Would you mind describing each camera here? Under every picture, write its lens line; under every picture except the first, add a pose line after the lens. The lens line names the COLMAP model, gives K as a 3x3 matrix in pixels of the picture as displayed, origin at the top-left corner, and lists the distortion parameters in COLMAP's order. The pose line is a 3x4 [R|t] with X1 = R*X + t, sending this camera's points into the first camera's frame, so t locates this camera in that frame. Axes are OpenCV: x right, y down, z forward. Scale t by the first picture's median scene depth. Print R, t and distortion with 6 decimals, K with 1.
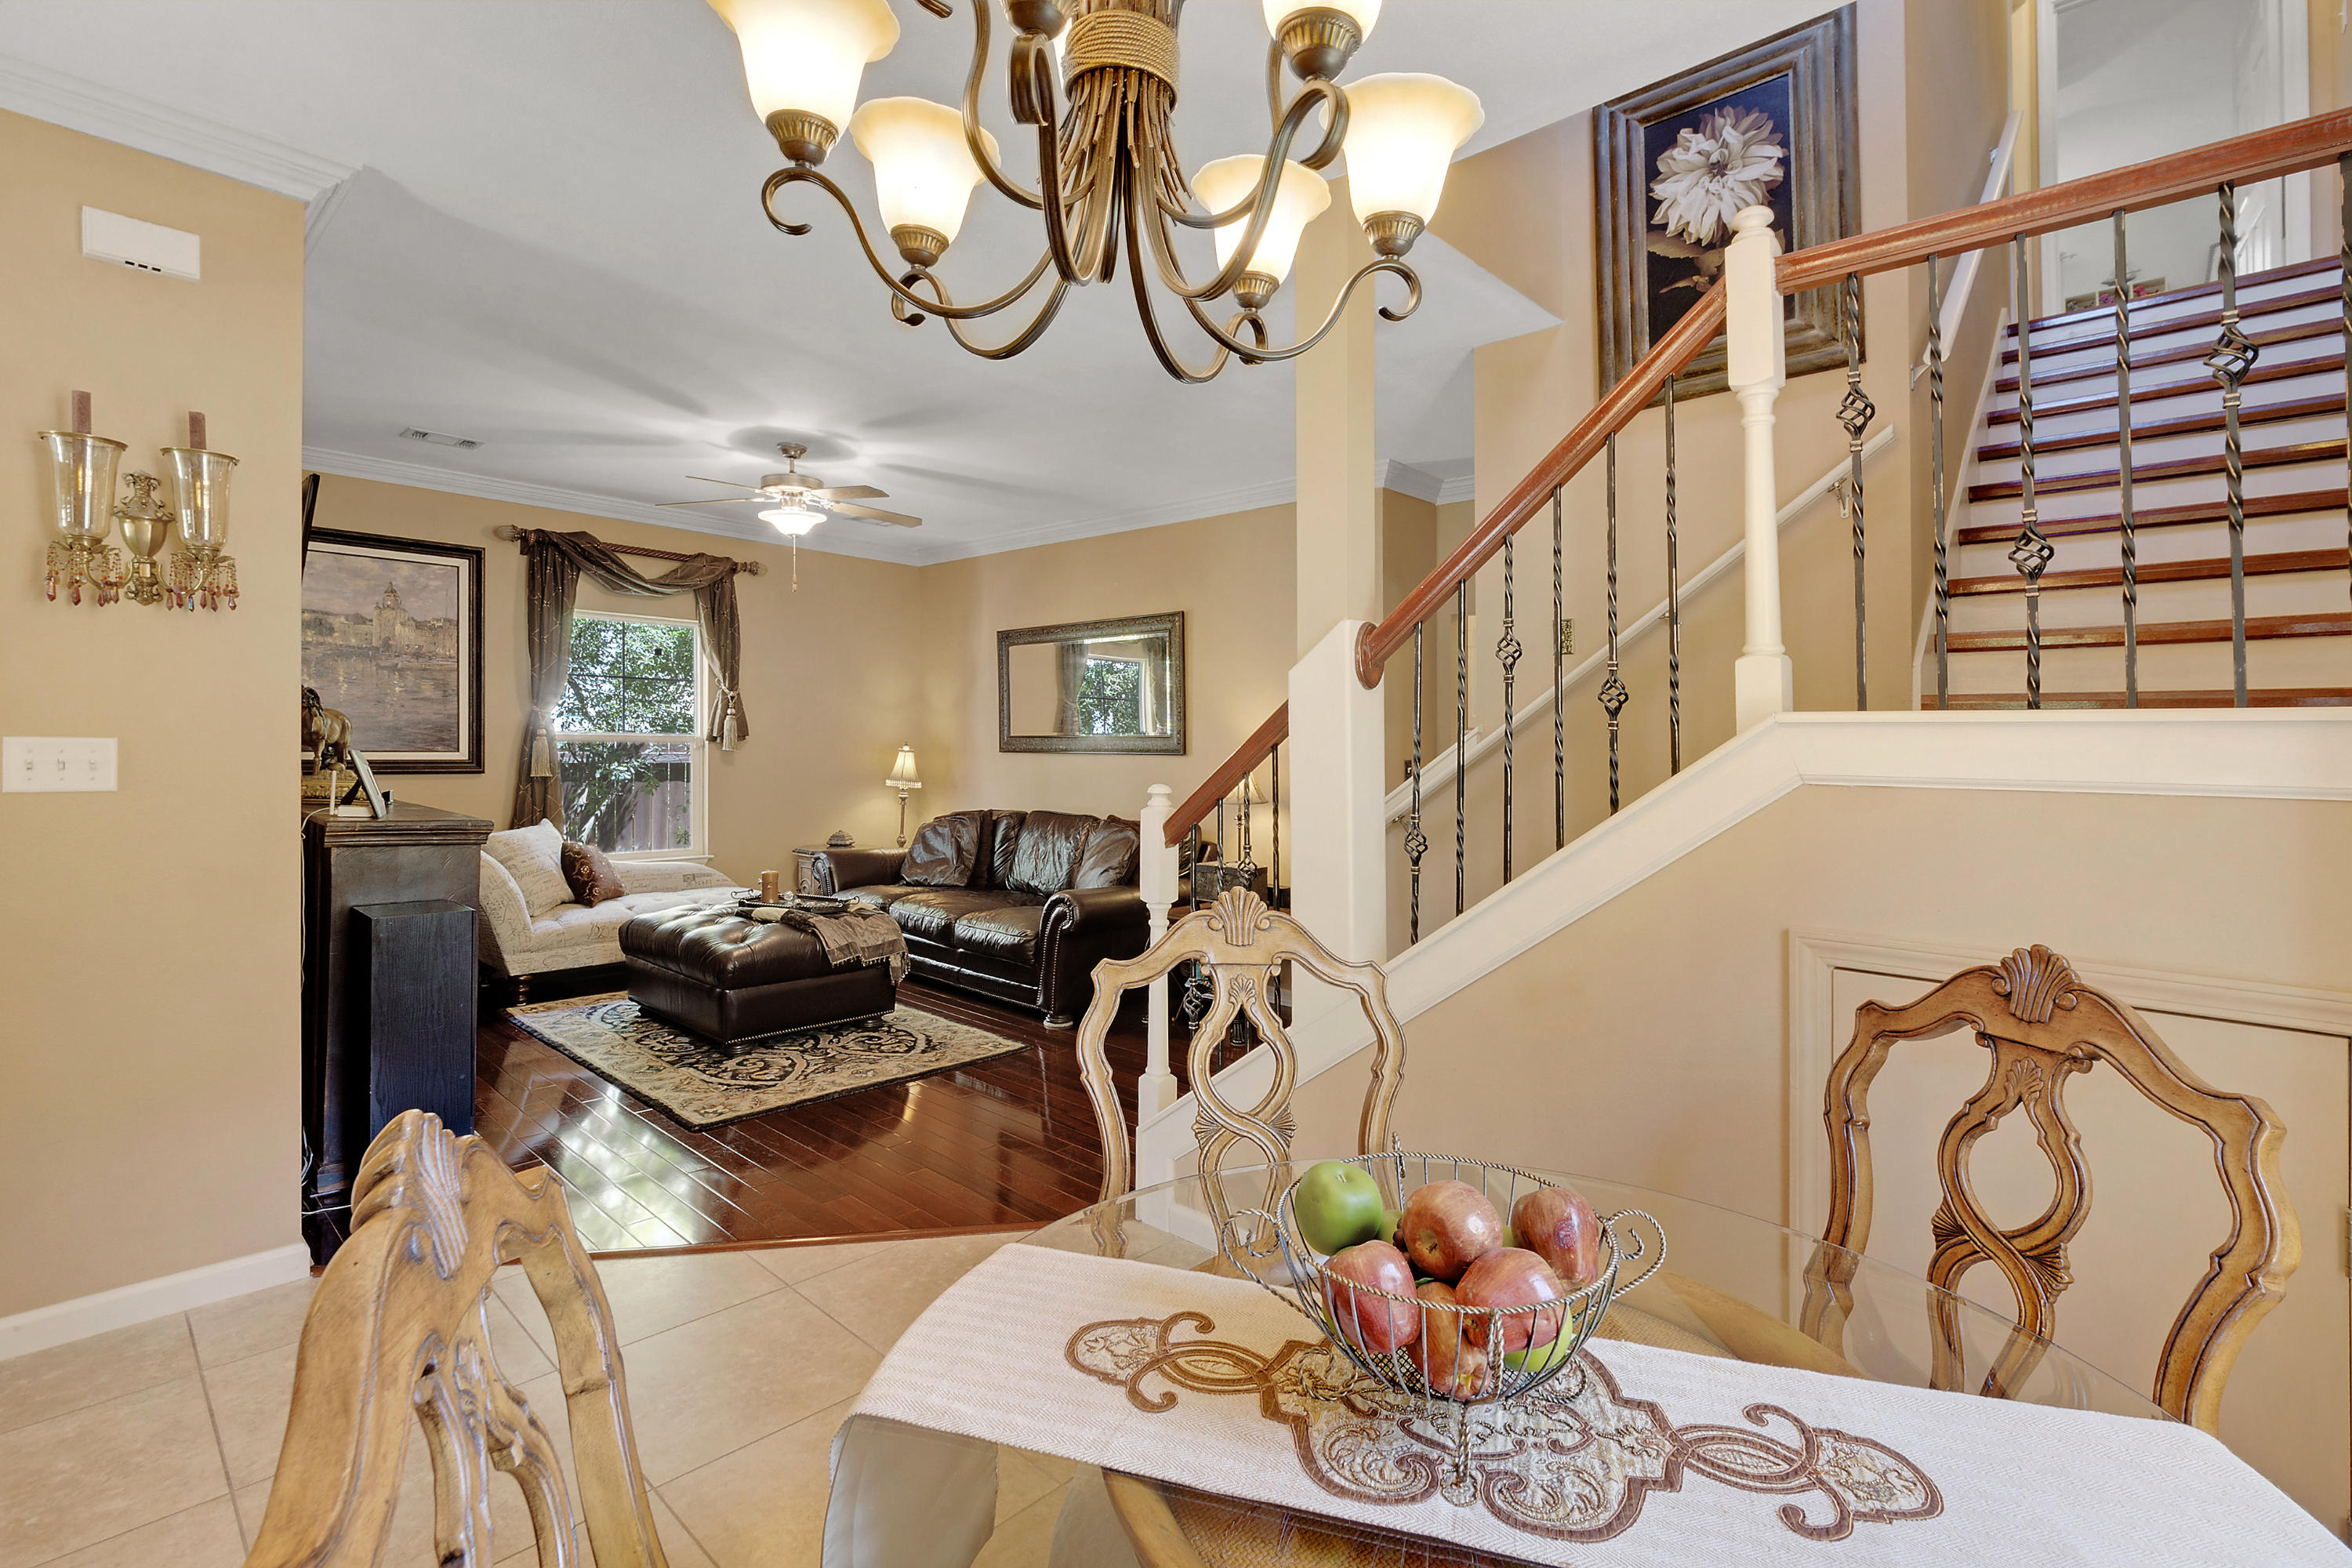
lens RADIAL K [[1004.6, 0, 1211.9], [0, 1004.6, 776.3], [0, 0, 1]] dist [0.010768, -0.001921]
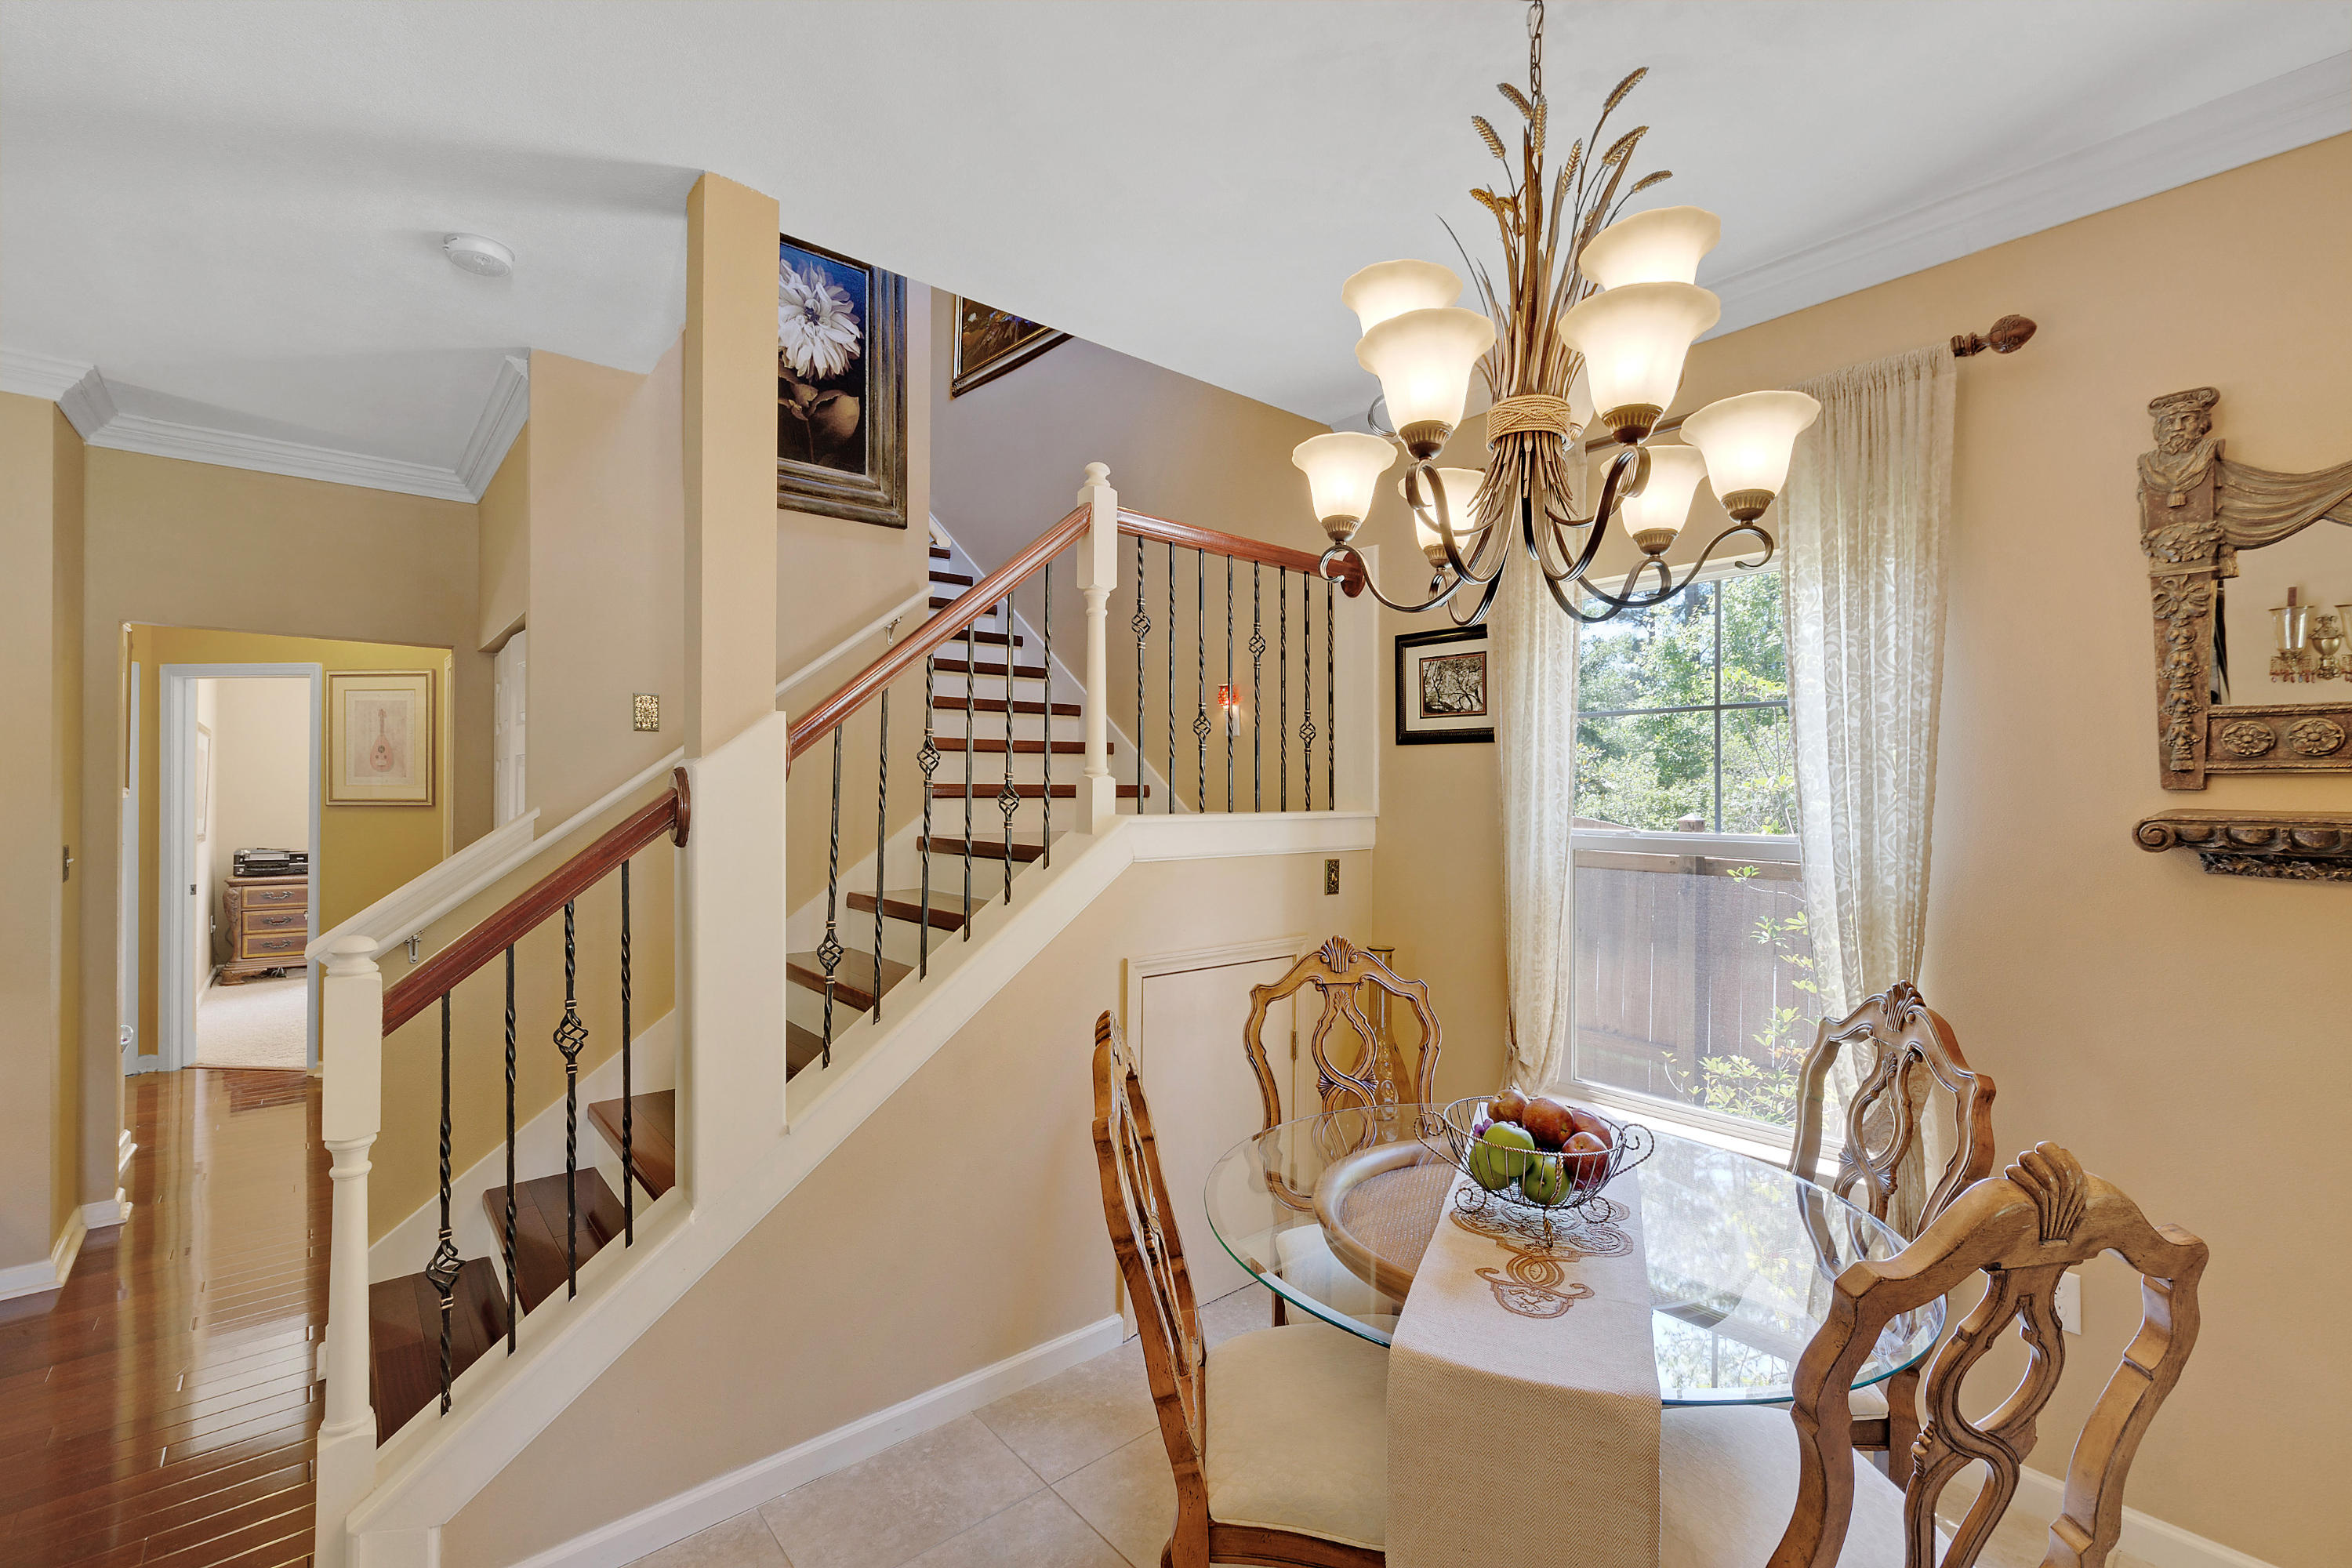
lens RADIAL K [[1019.1, 0, 1153.2], [0, 1019.1, 806.5], [0, 0, 1]] dist [-0.001127, -0.000461]
pose [[0.157998, -0.024827, 0.987127, -0.287760], [0.030009, 0.999343, 0.020331, -0.033030], [-0.986983, 0.026411, 0.158639, 0.230898]]
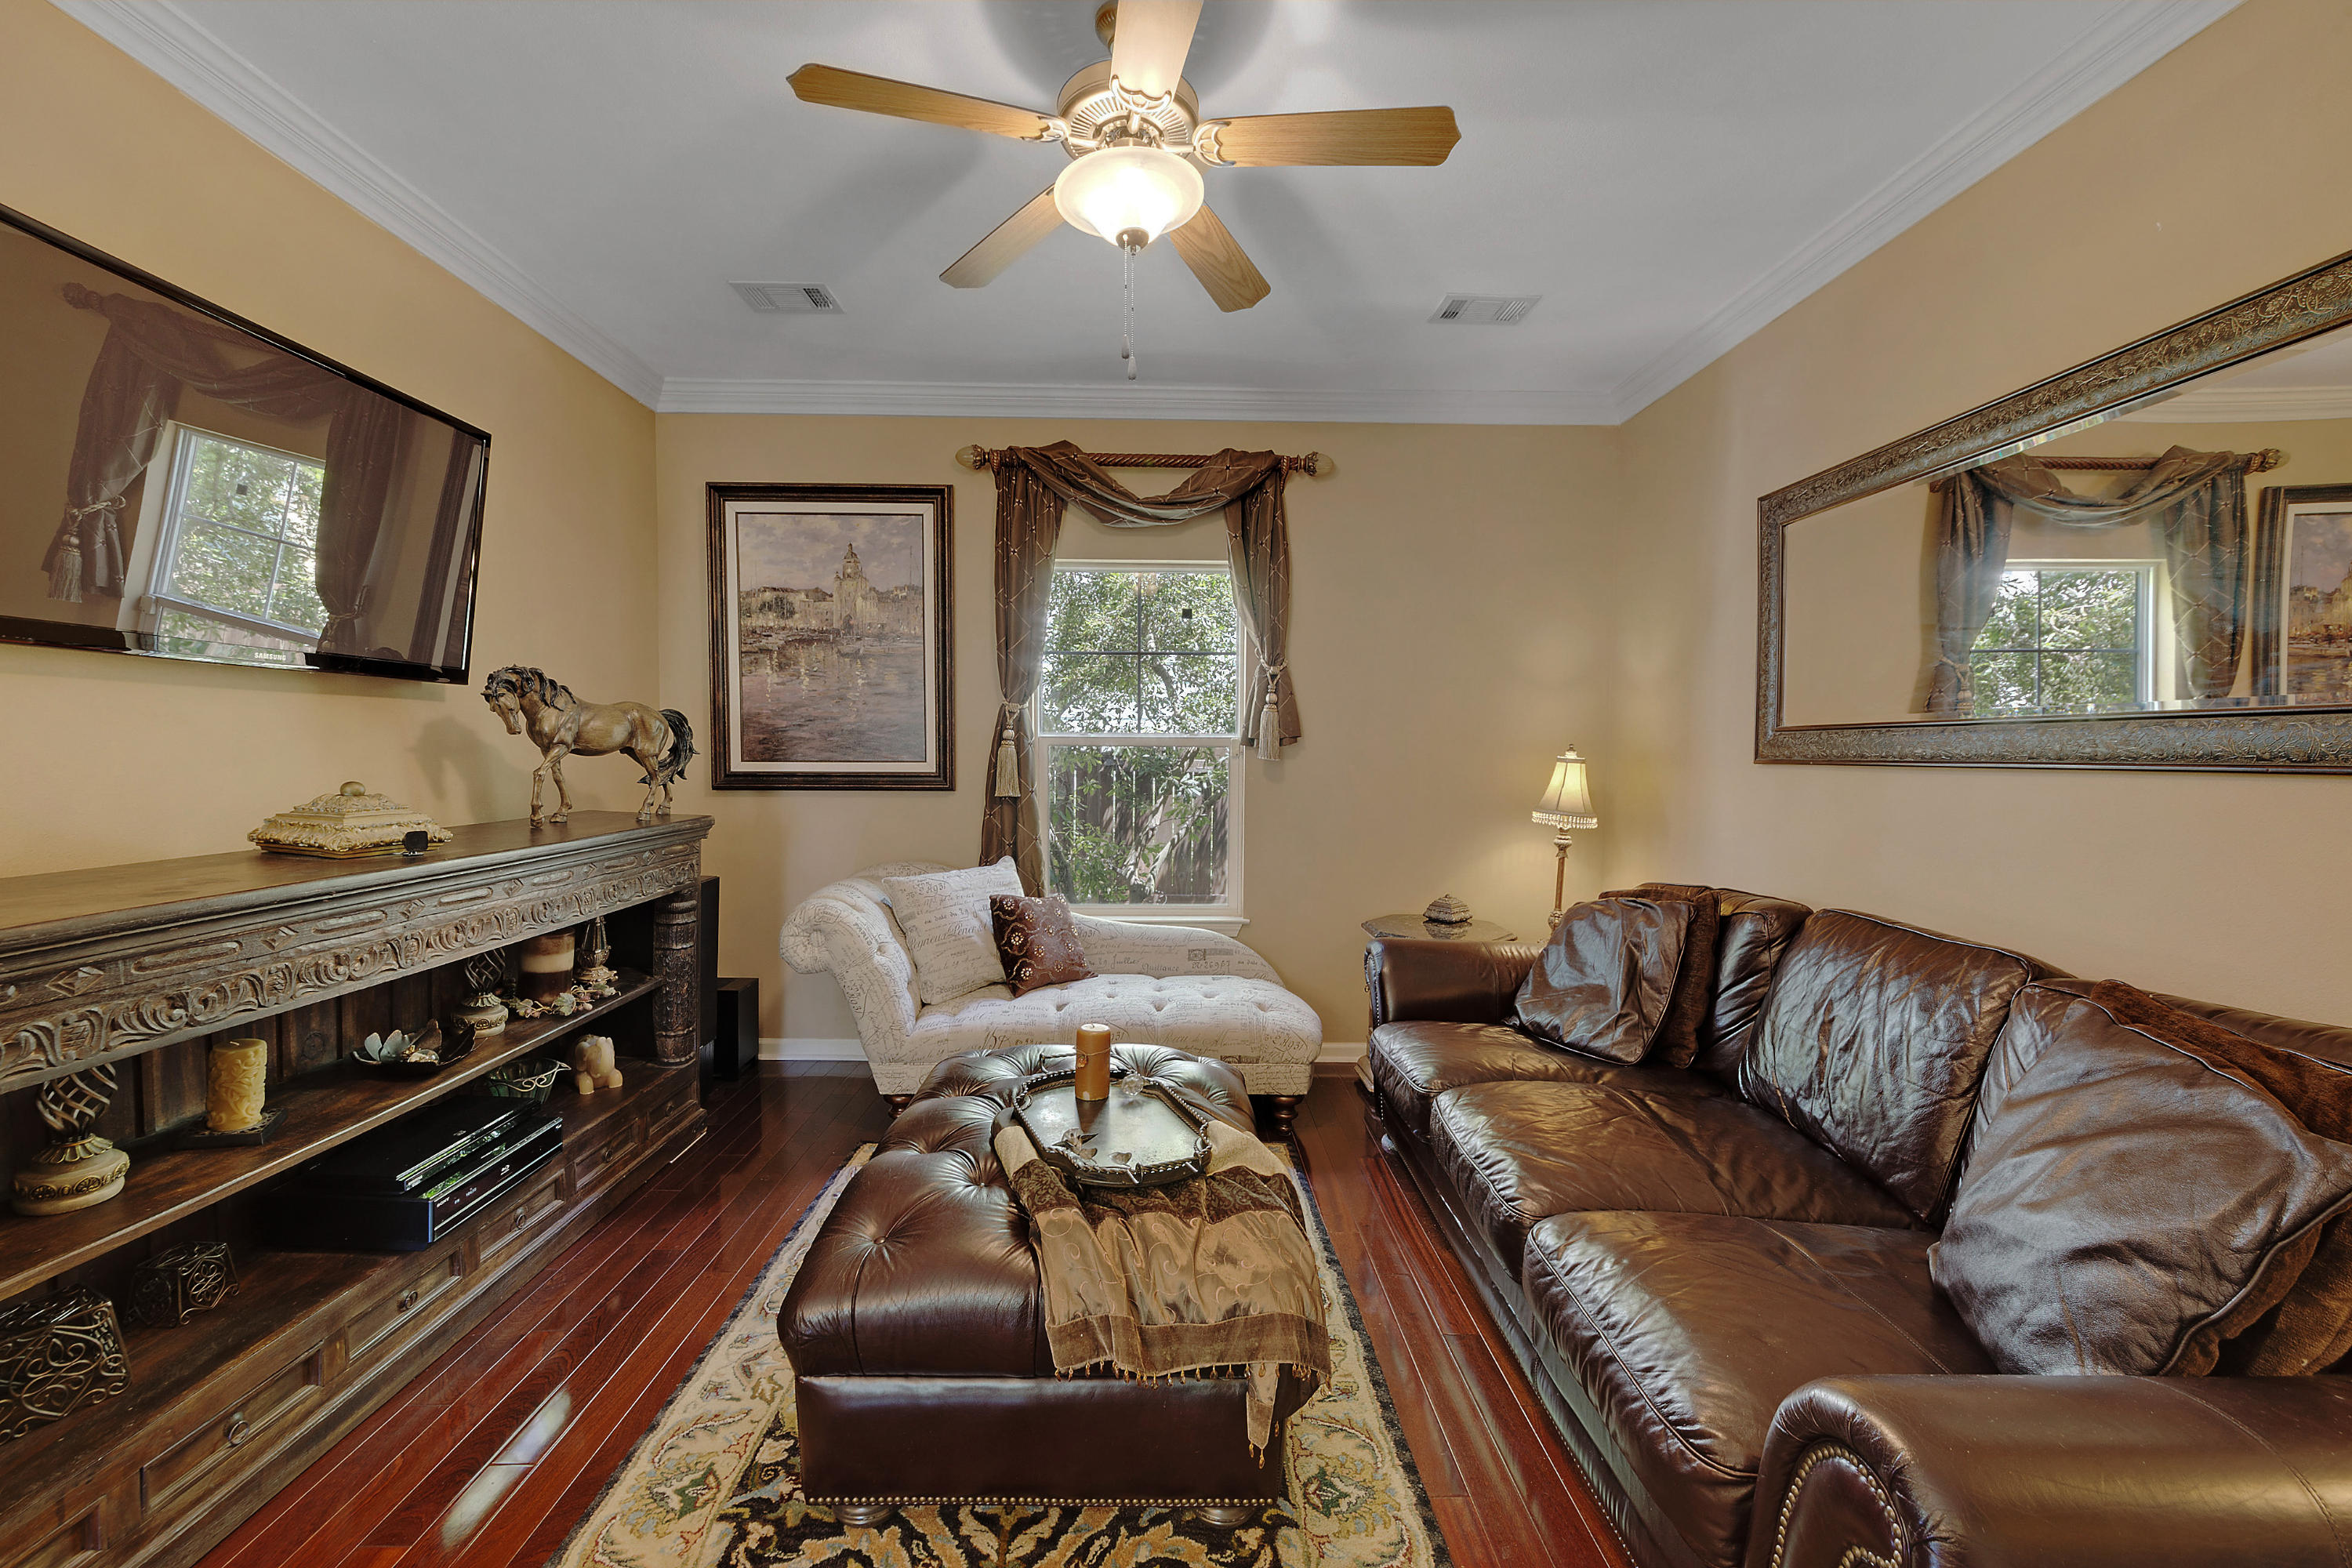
lens RADIAL K [[943.9, 0, 1177.4], [0, 943.9, 805.9], [0, 0, 1]] dist [-0.001753, -0.001344]
pose [[0.680848, 0.037701, -0.731454, -0.093300], [-0.017905, 0.999233, 0.034837, -0.018469], [0.732206, -0.010622, 0.681001, 0.643441]]
